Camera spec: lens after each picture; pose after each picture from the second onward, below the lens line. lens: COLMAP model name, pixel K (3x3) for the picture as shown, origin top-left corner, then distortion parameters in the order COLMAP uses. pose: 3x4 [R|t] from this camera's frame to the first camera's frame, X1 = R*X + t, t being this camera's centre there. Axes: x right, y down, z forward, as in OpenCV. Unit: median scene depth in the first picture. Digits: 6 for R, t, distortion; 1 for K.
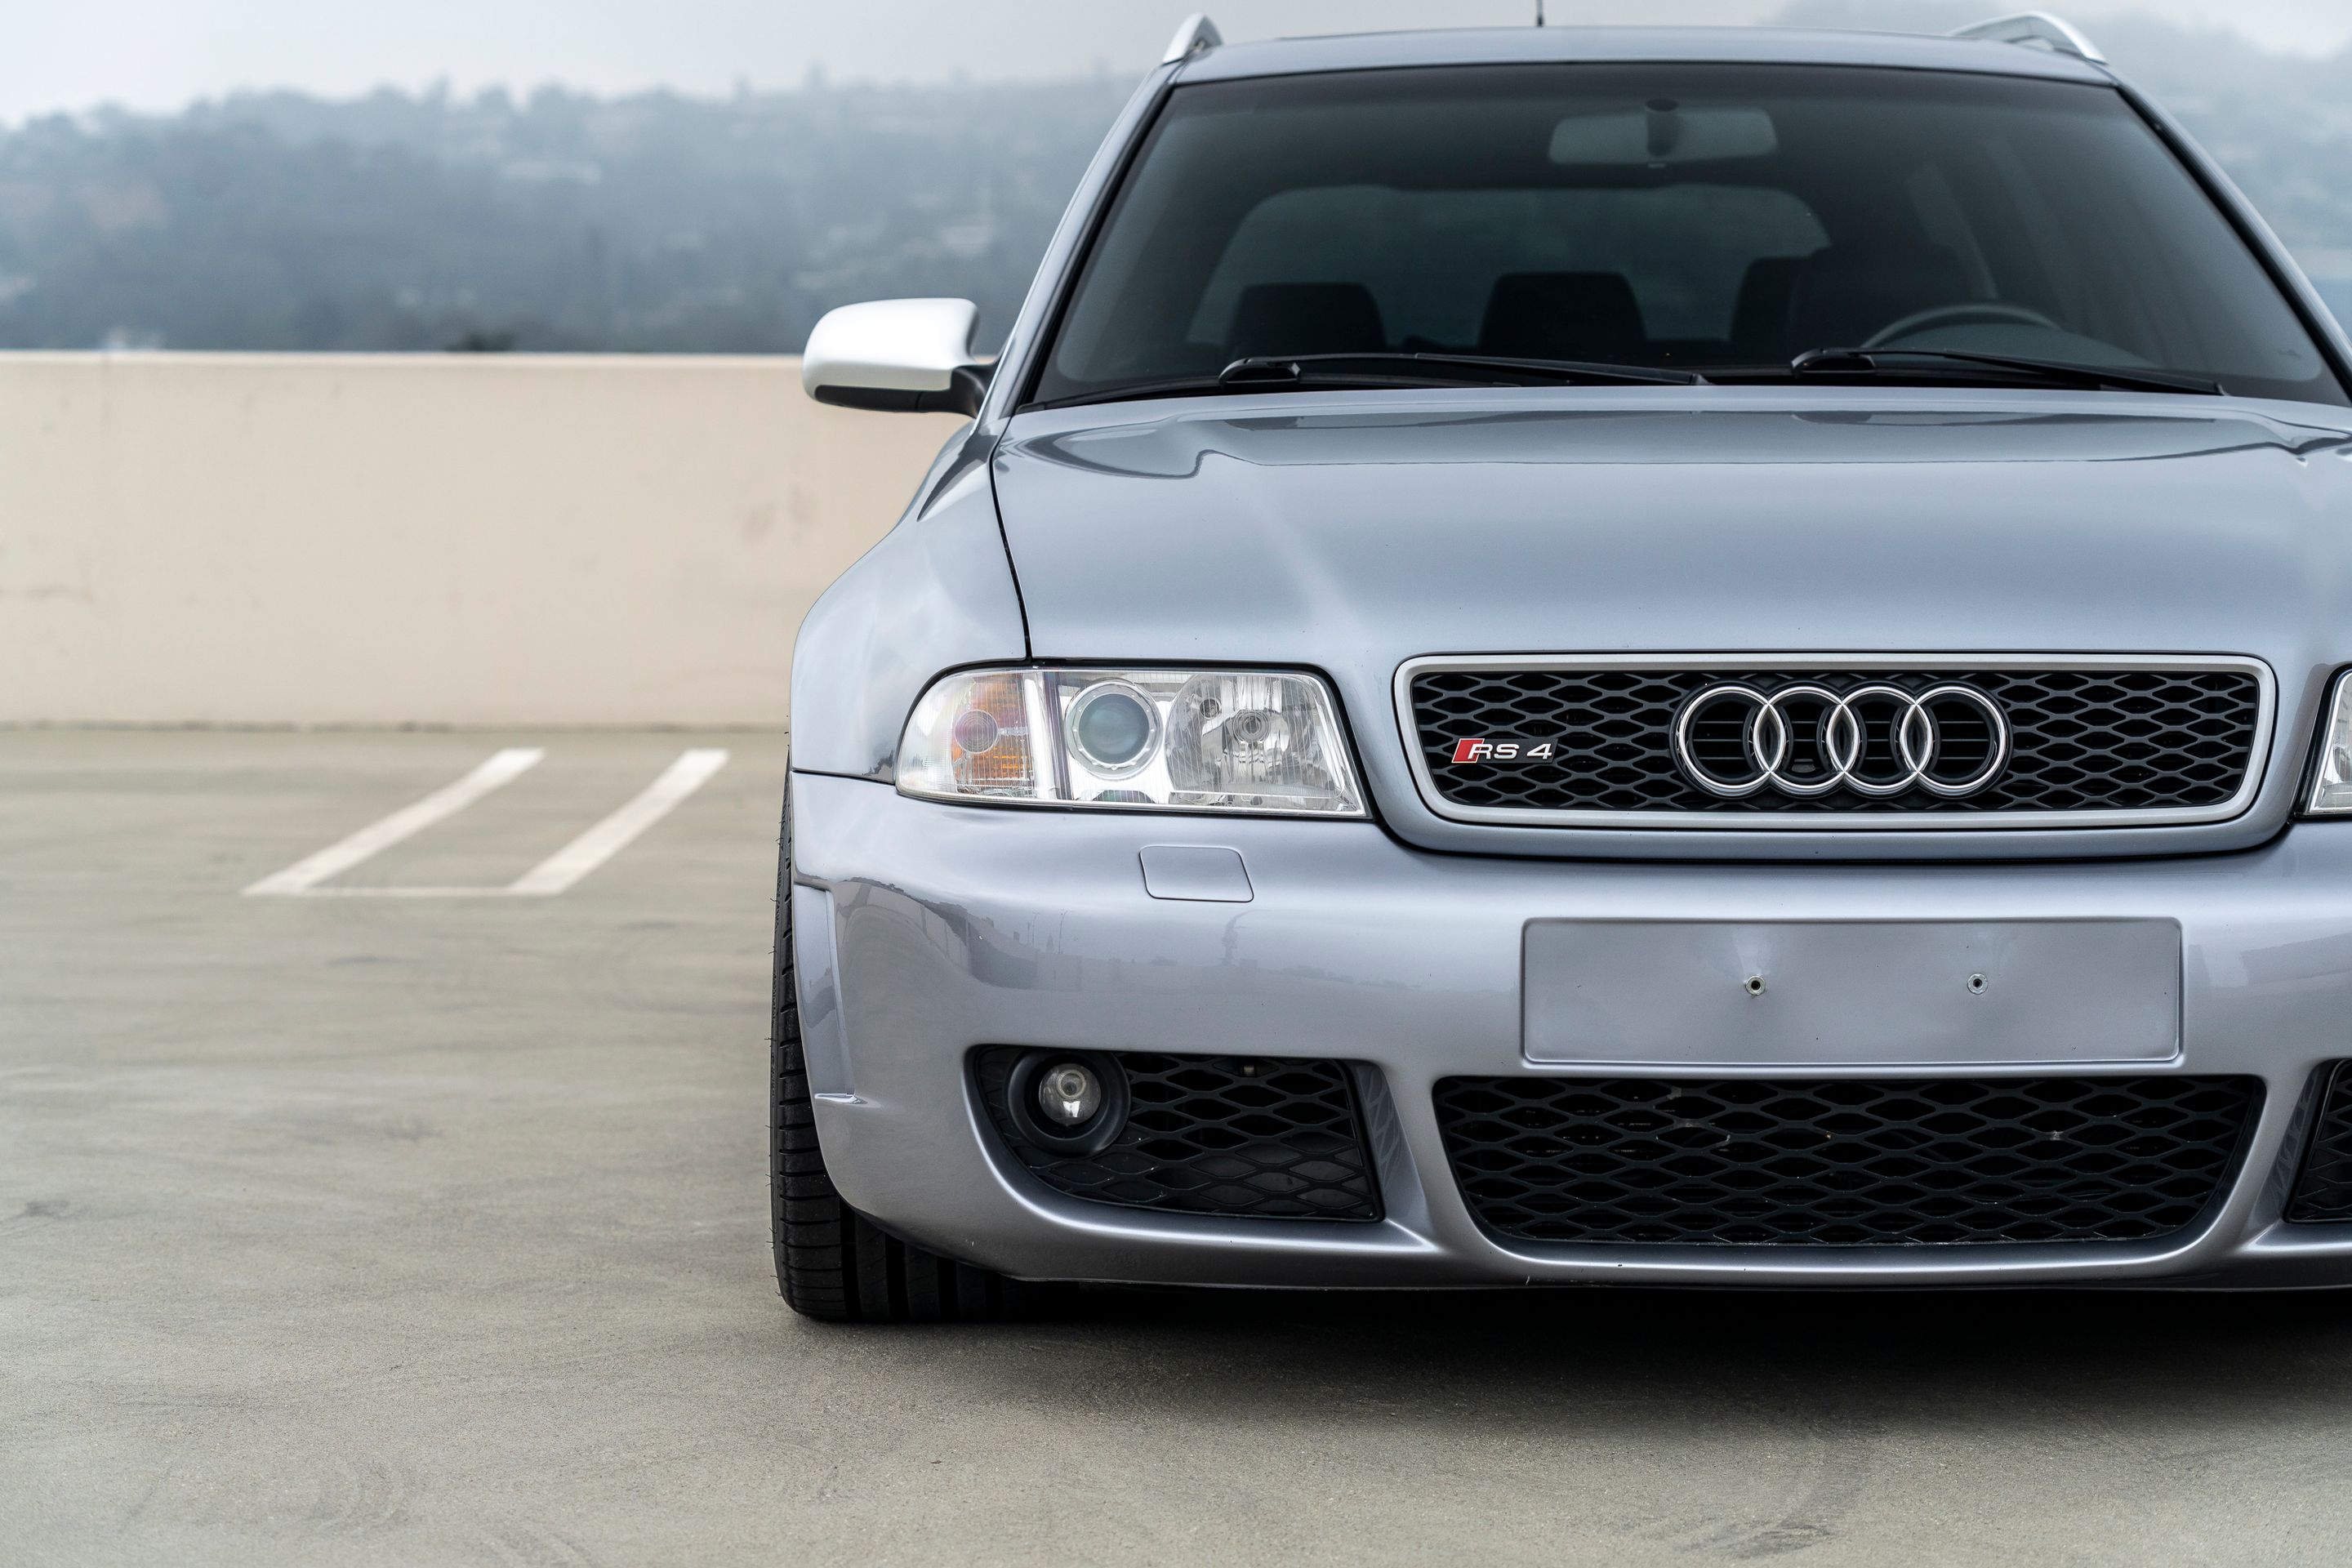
lens RADIAL K [[6340.8, 0, 1262.4], [0, 6340.8, 777.3], [0, 0, 1]] dist [0.031067, 0.063827]
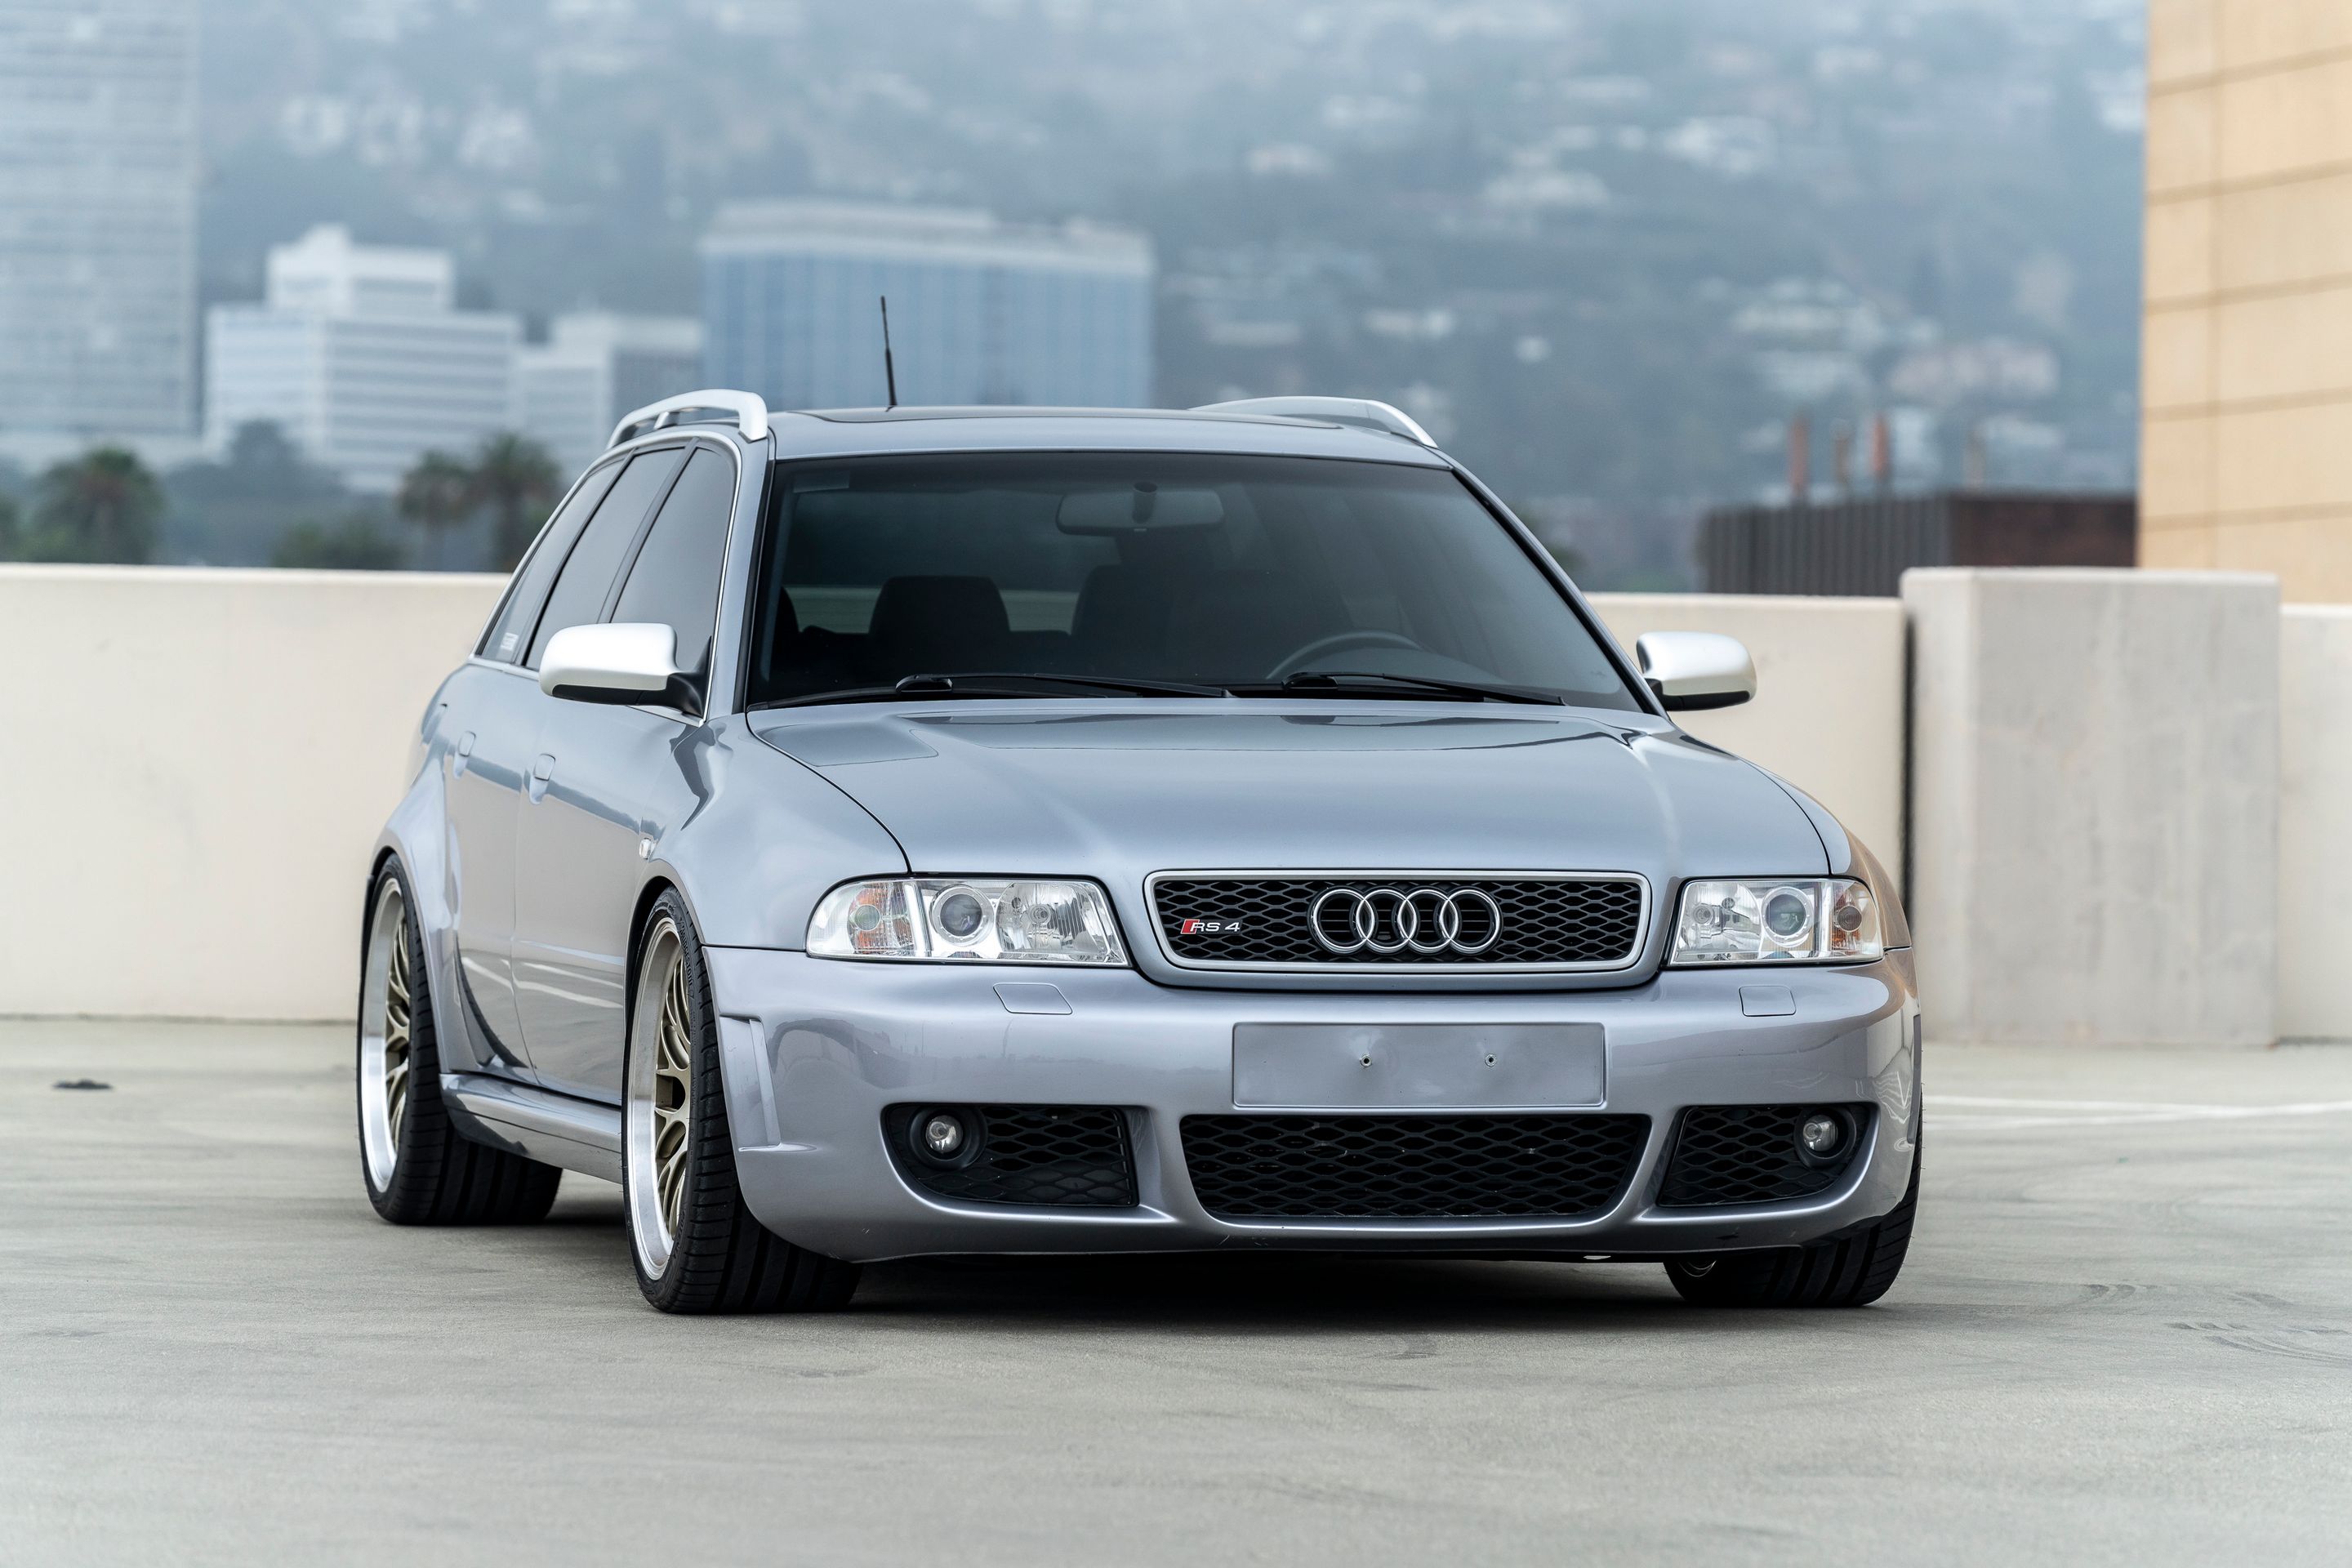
lens RADIAL K [[16472.7, 0, 1178.8], [0, 16472.7, 1349.7], [0, 0, 1]] dist [0.357902, -9.899409]
pose [[0.979903, -0.002981, 0.199454, -0.850887], [0.003274, 0.999994, -0.001140, 0.114087], [-0.199449, 0.001770, 0.979907, -3.322769]]
